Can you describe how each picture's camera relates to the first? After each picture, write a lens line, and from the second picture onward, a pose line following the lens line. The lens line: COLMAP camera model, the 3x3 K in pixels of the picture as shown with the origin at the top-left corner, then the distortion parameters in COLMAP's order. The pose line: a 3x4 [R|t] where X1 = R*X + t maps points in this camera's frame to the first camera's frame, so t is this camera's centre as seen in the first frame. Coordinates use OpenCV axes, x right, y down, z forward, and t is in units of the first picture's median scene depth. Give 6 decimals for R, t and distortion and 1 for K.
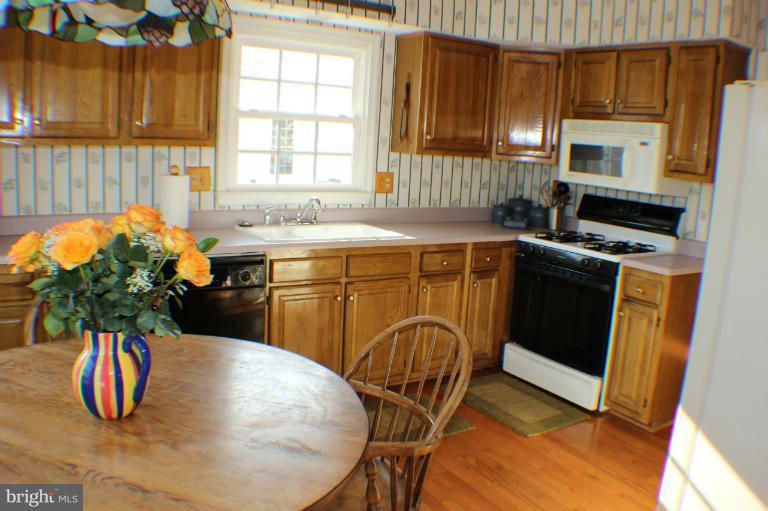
lens RADIAL K [[676.0, 0, 359.4], [0, 676.0, 276.5], [0, 0, 1]] dist [-0.217034, 0.063913]
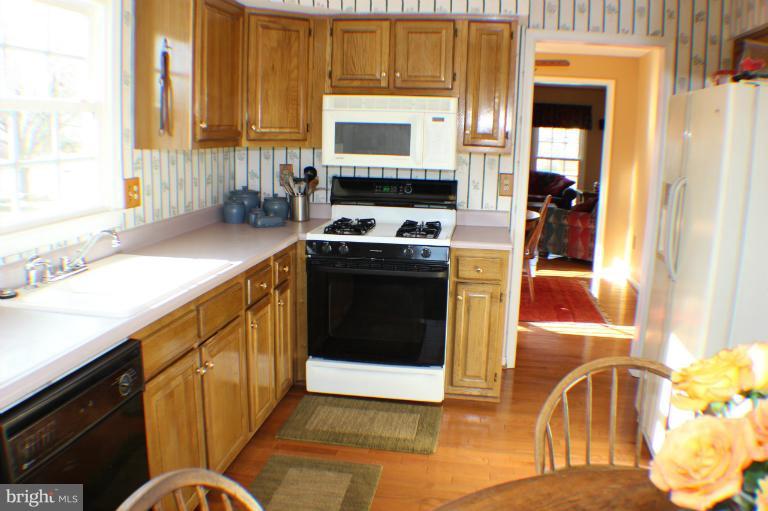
lens RADIAL K [[676.0, 0, 359.4], [0, 676.0, 276.5], [0, 0, 1]] dist [-0.217034, 0.063913]
pose [[0.639995, -0.204233, 0.740740, -0.379146], [0.169787, 0.977788, 0.122896, -0.107261], [-0.749386, 0.047115, 0.660455, 0.399041]]
